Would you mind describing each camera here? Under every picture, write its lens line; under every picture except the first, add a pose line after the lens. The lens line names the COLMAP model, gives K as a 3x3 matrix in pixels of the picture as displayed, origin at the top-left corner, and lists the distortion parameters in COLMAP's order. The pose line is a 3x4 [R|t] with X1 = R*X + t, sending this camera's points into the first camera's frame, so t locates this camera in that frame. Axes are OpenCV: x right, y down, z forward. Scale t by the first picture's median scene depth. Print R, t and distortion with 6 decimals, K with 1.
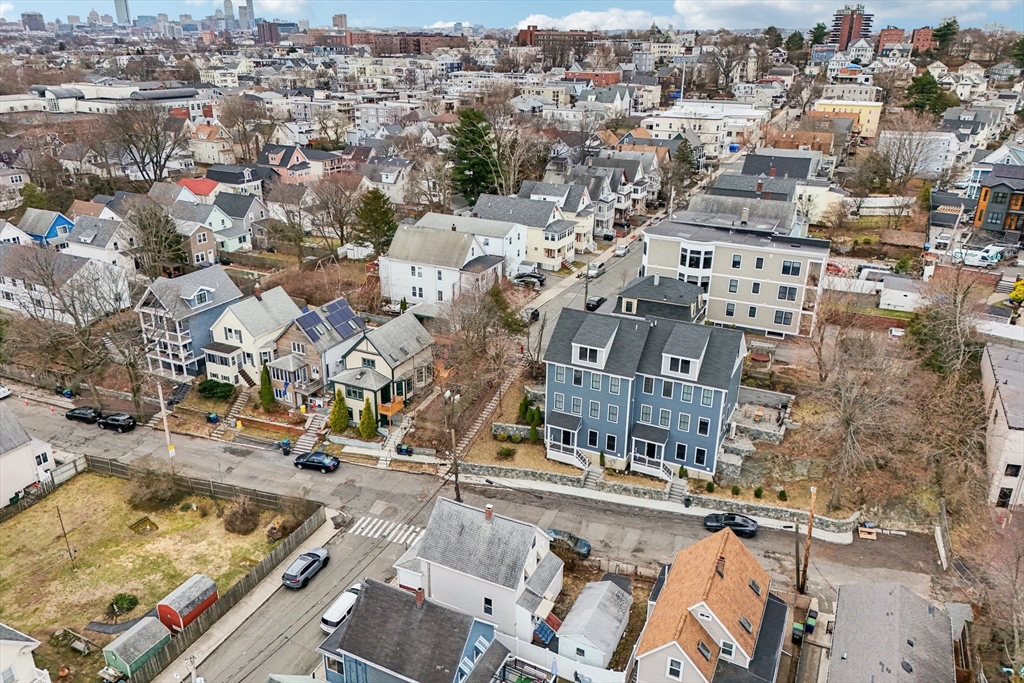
lens RADIAL K [[722.8, 0, 512.0], [0, 722.8, 341.5], [0, 0, 1]] dist [0.101762, -0.103382]
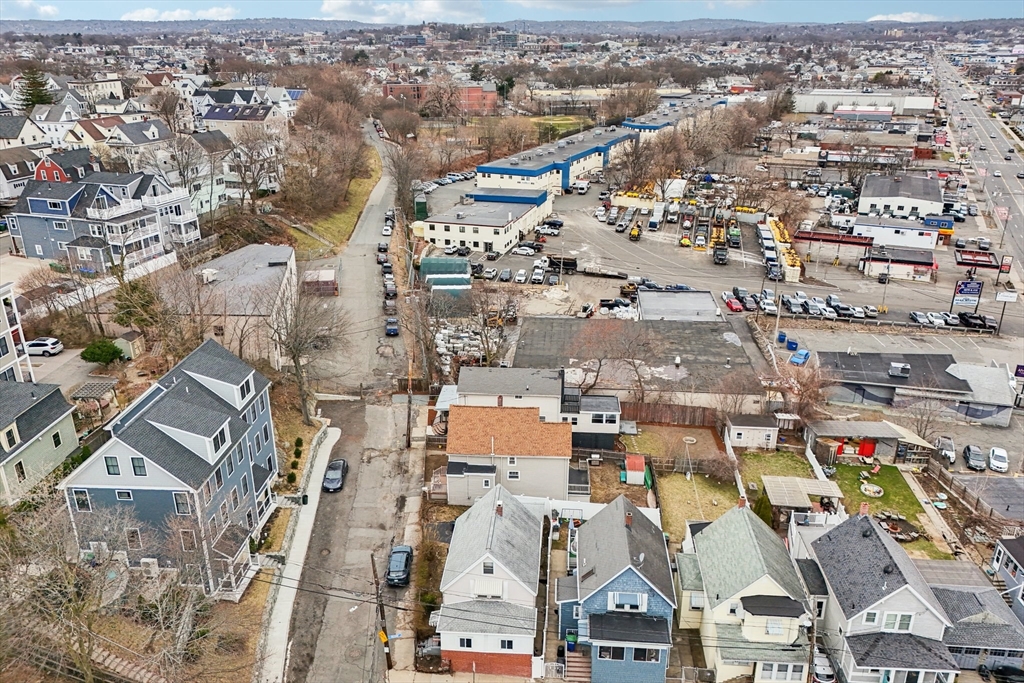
lens RADIAL K [[760.0, 0, 512.0], [0, 760.0, 341.5], [0, 0, 1]] dist [0.100792, -0.122354]
pose [[-0.392817, -0.344390, 0.852696, -0.580606], [0.346076, 0.803706, 0.484033, -0.303196], [-0.852013, 0.485234, -0.196525, 0.743431]]
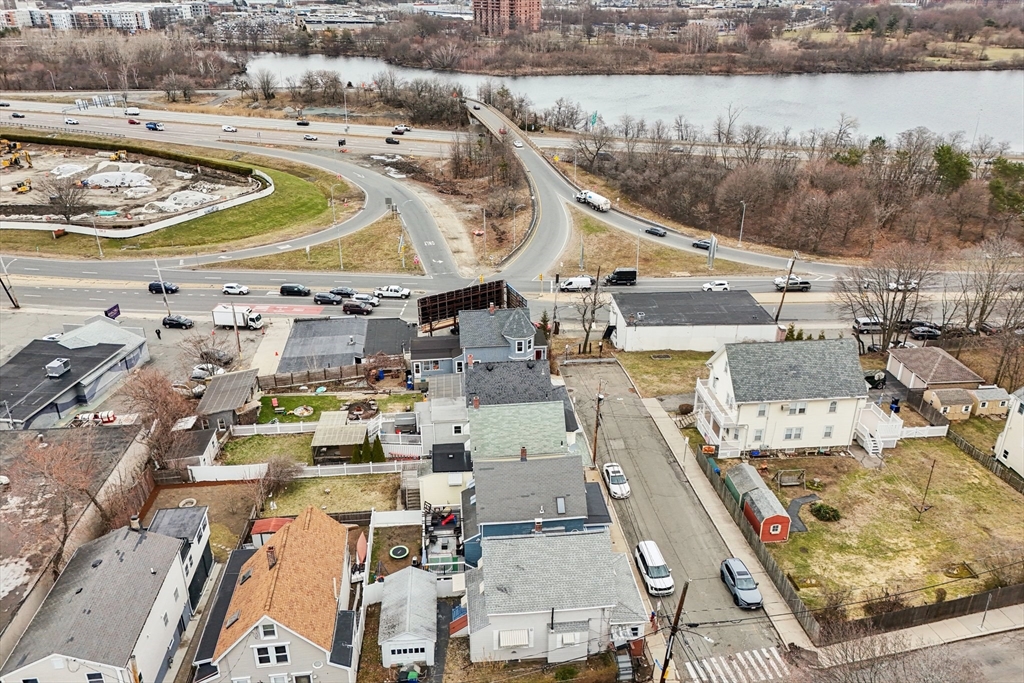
lens RADIAL K [[766.7, 0, 512.0], [0, 766.7, 341.5], [0, 0, 1]] dist [0.092522, -0.104698]
pose [[-0.842835, 0.227741, -0.487609, 0.275499], [-0.202680, 0.705014, 0.679615, -0.385748], [0.498547, 0.671632, -0.548052, 0.928736]]
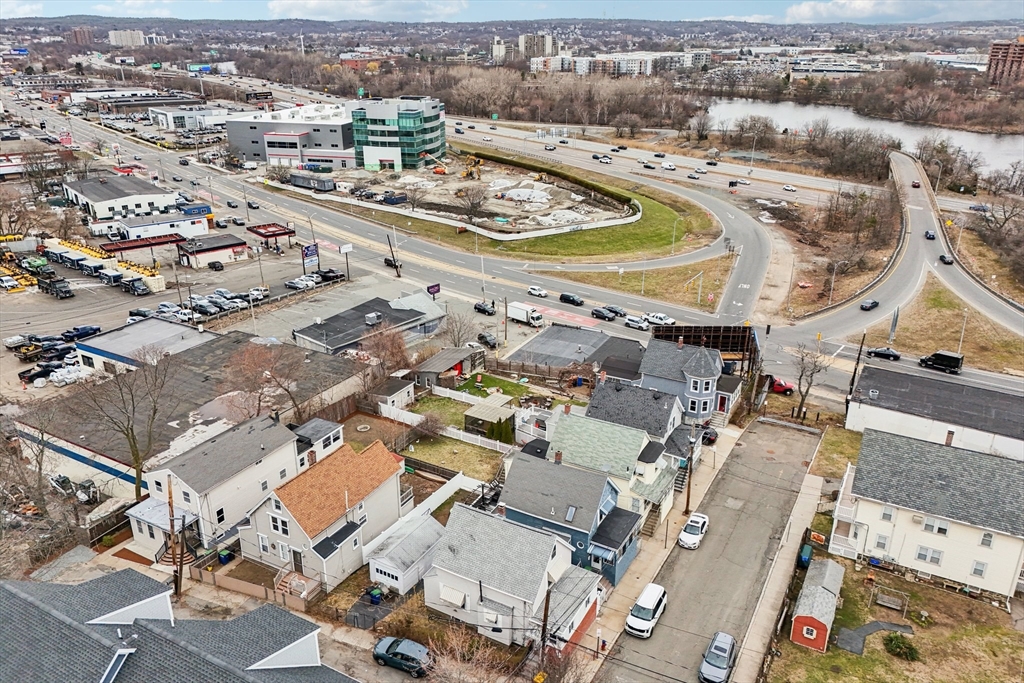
lens RADIAL K [[760.0, 0, 512.0], [0, 760.0, 341.5], [0, 0, 1]] dist [0.100792, -0.122354]
pose [[-0.999223, -0.013633, 0.036974, -0.059685], [0.015988, 0.717320, 0.696560, -0.443049], [-0.036018, 0.696610, -0.716545, 1.086546]]
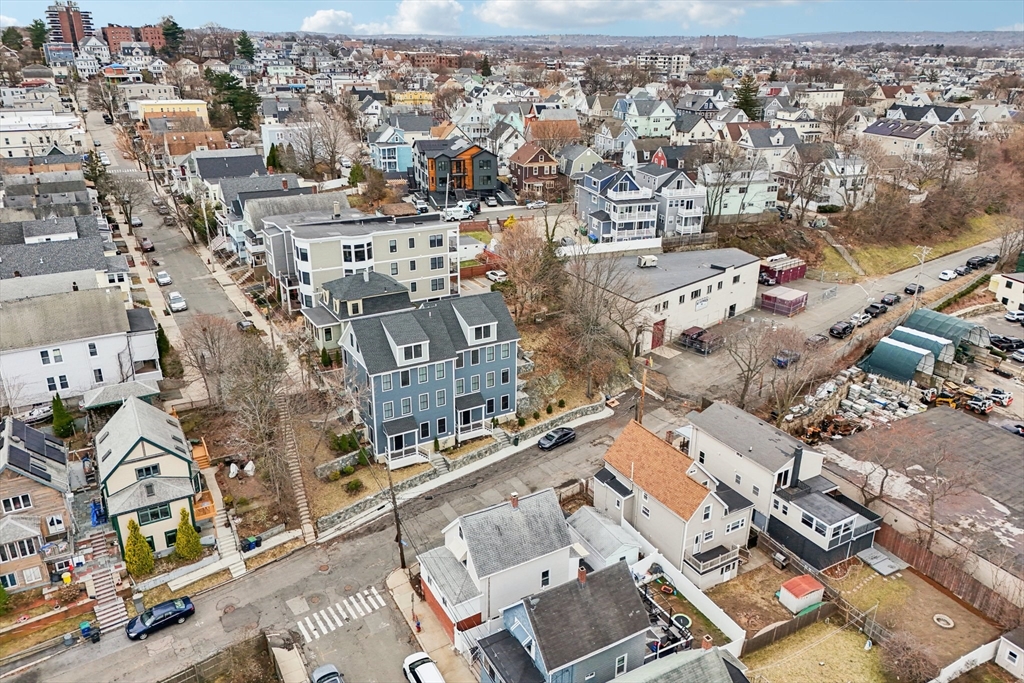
lens RADIAL K [[748.7, 0, 512.0], [0, 748.7, 341.5], [0, 0, 1]] dist [0.044059, -0.061327]
pose [[0.556846, -0.309020, 0.770992, -0.551625], [0.310462, 0.938374, 0.151878, -0.099029], [-0.770413, 0.154791, 0.618469, 0.204139]]
